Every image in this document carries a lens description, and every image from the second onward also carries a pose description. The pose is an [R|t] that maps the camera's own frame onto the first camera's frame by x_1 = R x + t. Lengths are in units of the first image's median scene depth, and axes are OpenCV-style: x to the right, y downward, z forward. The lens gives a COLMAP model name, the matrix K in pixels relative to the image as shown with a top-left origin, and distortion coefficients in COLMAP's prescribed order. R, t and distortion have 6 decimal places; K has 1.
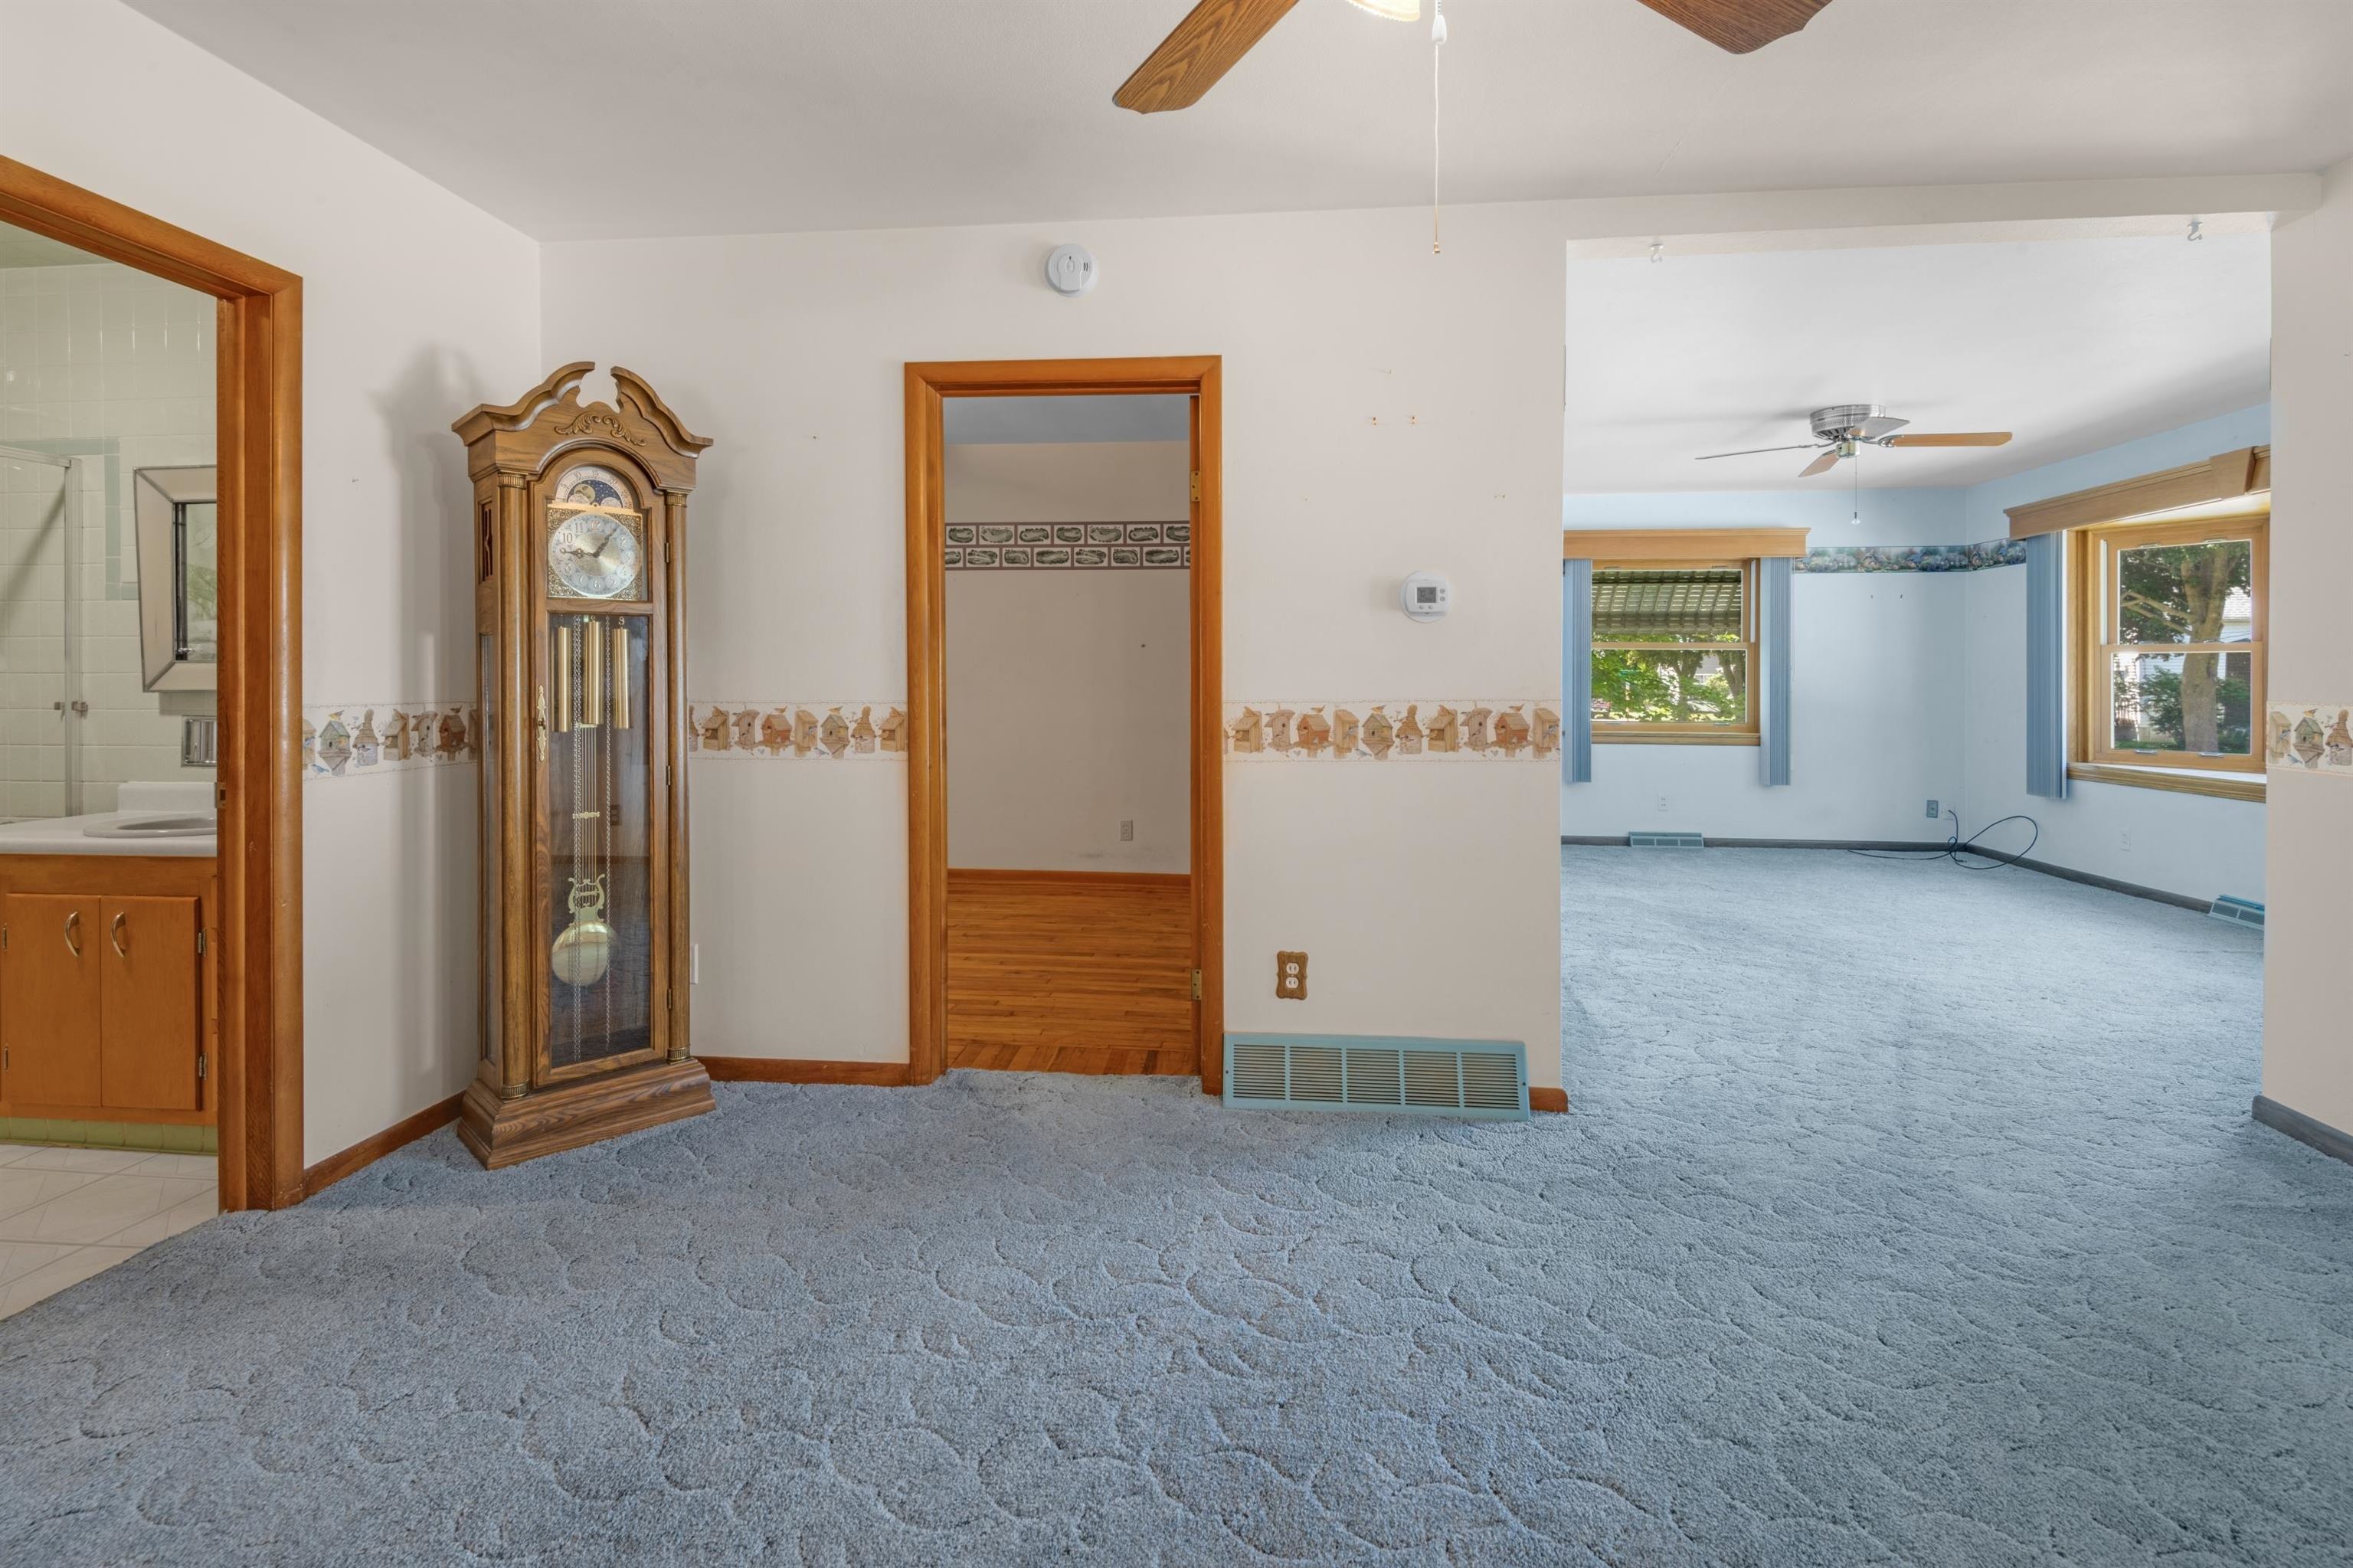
lens RADIAL K [[1111.3, 0, 1180.6], [0, 1111.3, 688.1], [0, 0, 1]] dist [0.000643, -0.001108]
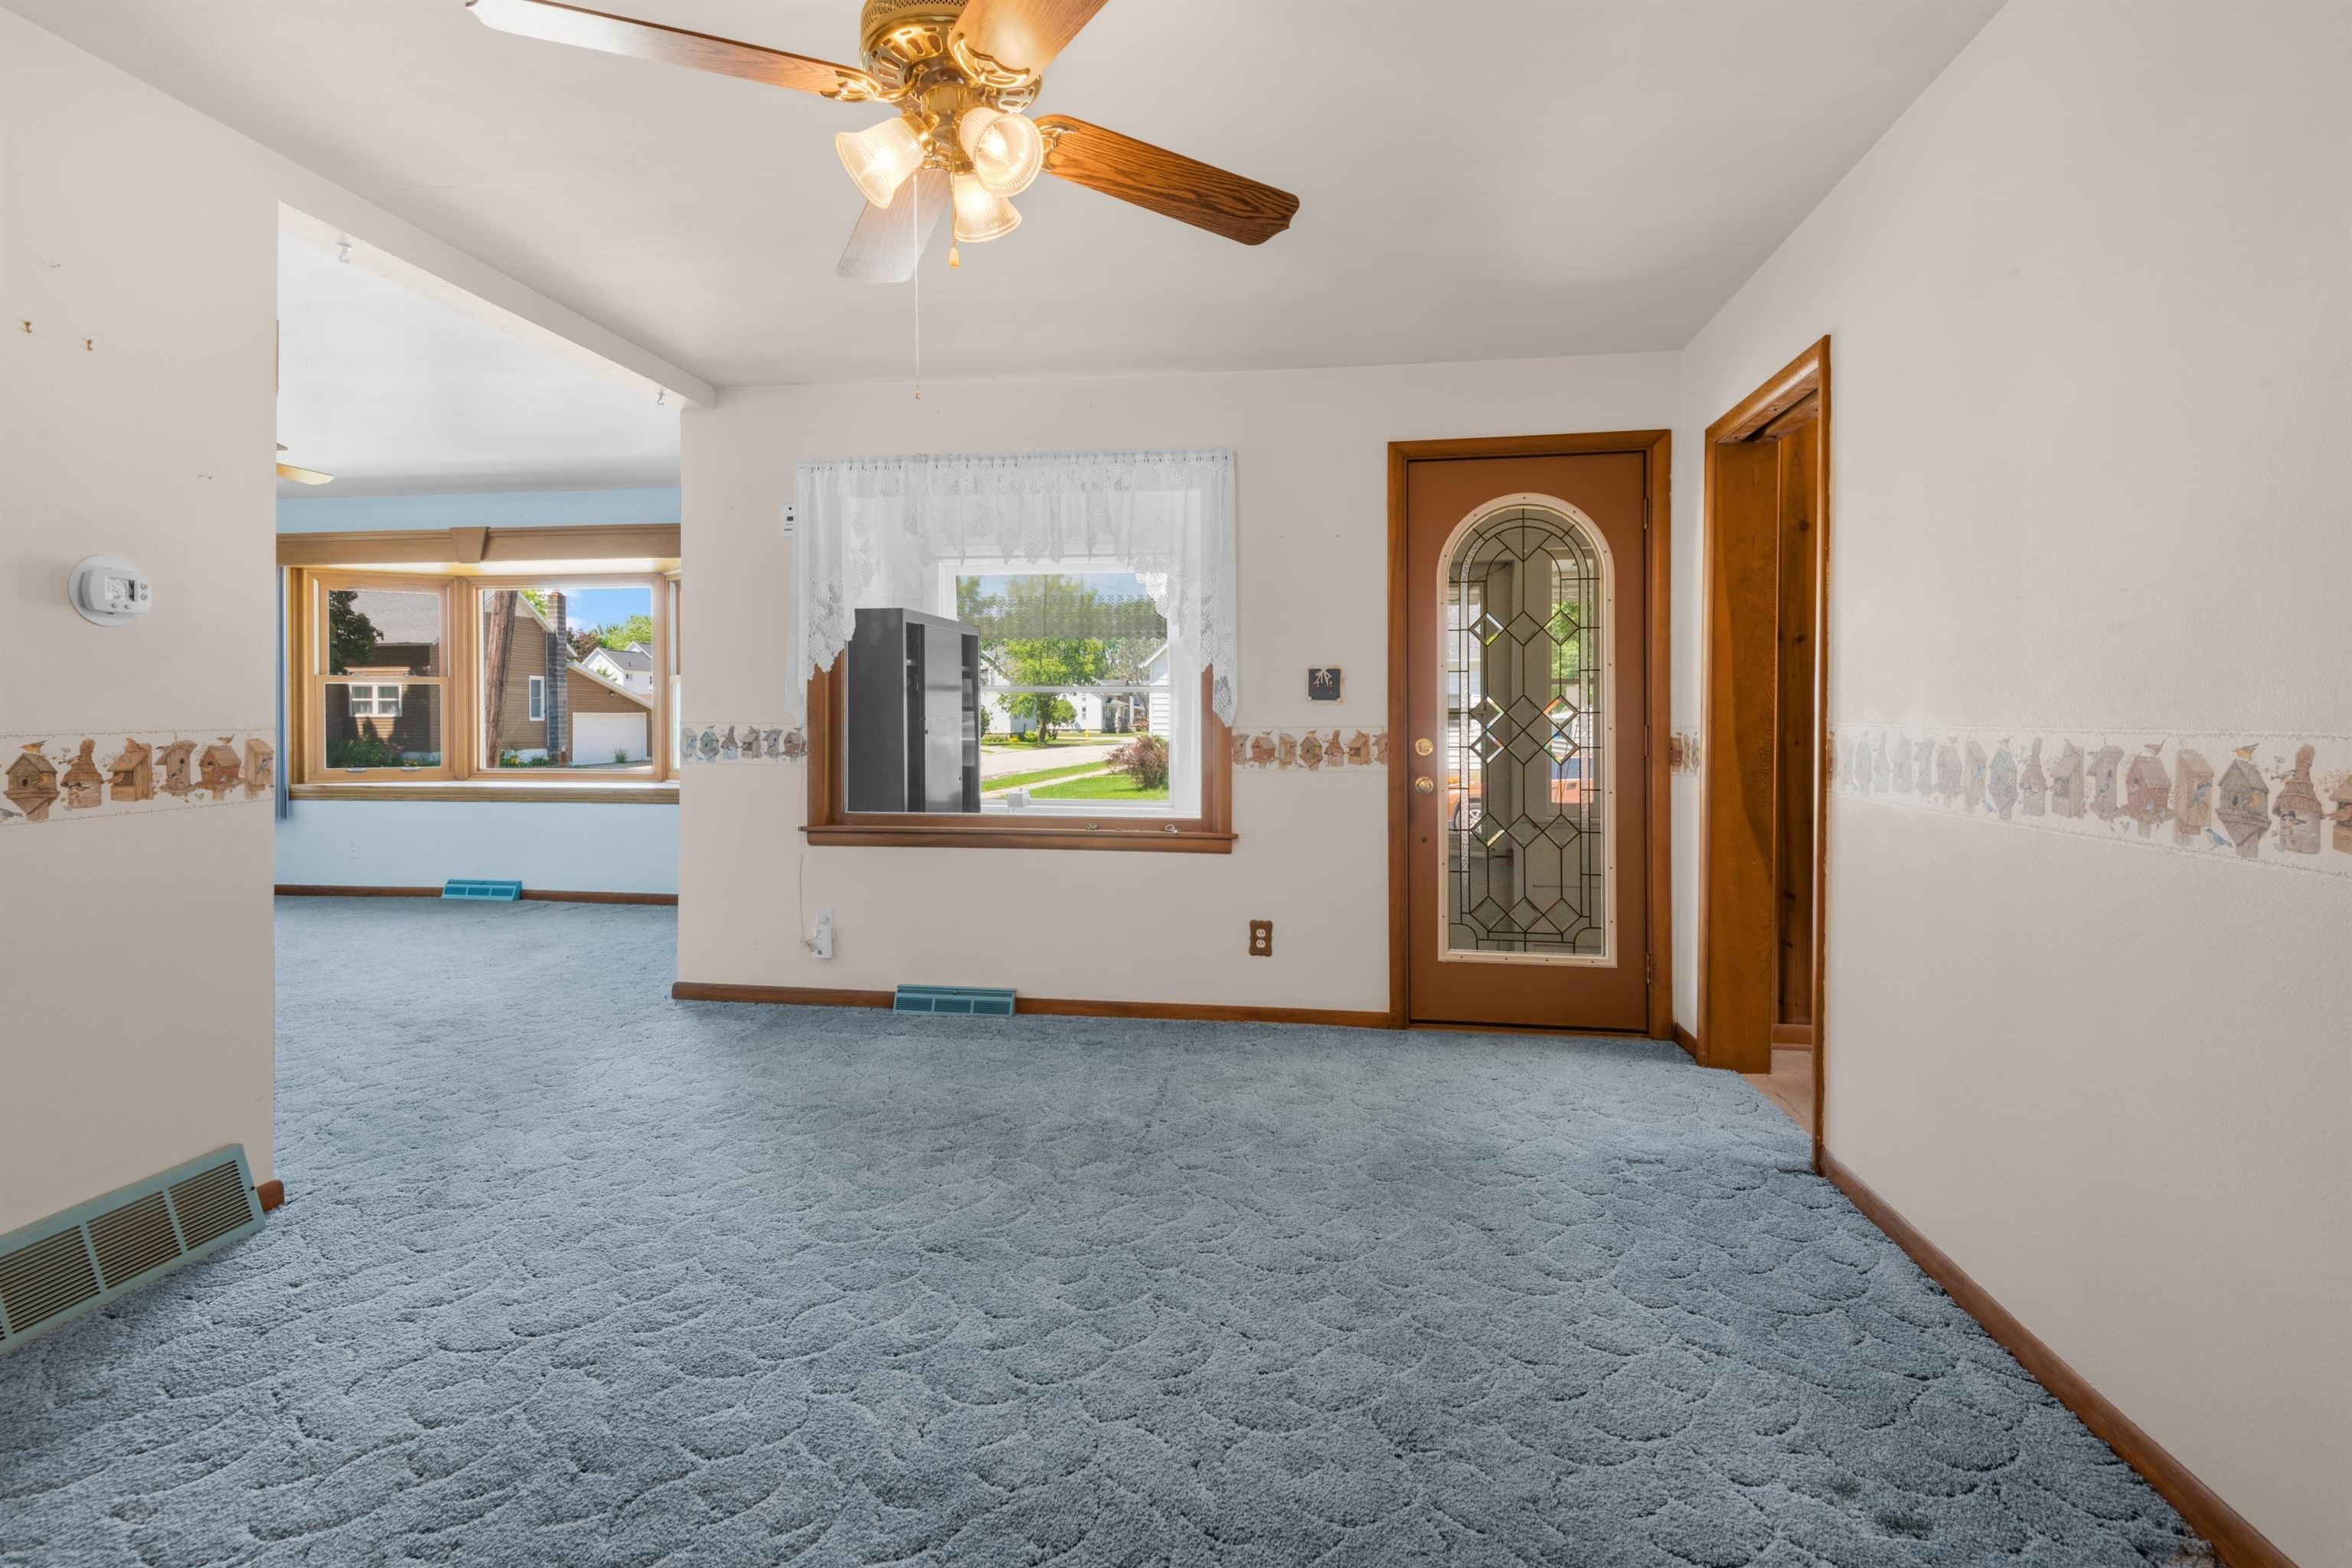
lens RADIAL K [[1110.8, 0, 1164.5], [0, 1110.8, 716.8], [0, 0, 1]] dist [0.000643, -0.001108]
pose [[0.032257, -0.009162, 0.999438, -0.502462], [0.009094, 0.999919, 0.008873, 0.000293], [-0.999438, 0.008803, 0.032337, 0.283839]]
